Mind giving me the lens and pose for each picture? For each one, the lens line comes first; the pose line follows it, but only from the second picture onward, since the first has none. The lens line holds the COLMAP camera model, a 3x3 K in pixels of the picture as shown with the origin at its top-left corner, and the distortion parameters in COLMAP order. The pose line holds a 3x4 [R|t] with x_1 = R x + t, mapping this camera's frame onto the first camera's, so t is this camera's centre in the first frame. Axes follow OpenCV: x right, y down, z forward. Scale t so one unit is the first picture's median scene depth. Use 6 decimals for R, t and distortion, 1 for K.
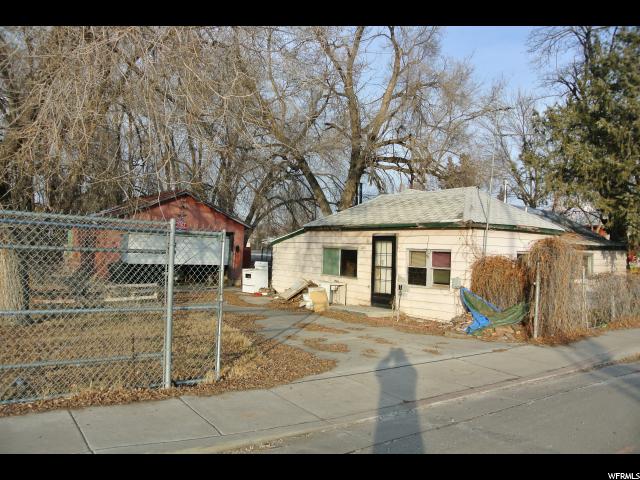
lens RADIAL K [[496.5, 0, 319.8], [0, 496.5, 241.2], [0, 0, 1]] dist [-0.065825, 0.023725]
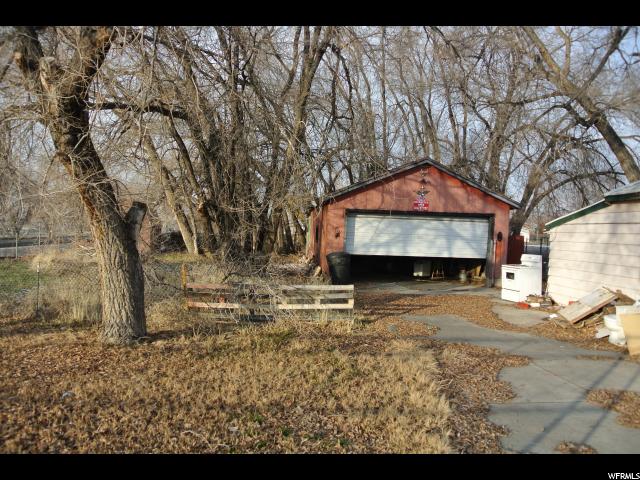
lens RADIAL K [[496.5, 0, 320.9], [0, 496.5, 241.8], [0, 0, 1]] dist [-0.065825, 0.023725]
pose [[0.854556, 0.005175, -0.519334, -0.017666], [0.004480, 0.999840, 0.017335, 0.011287], [0.519341, -0.017140, 0.854395, 0.295243]]
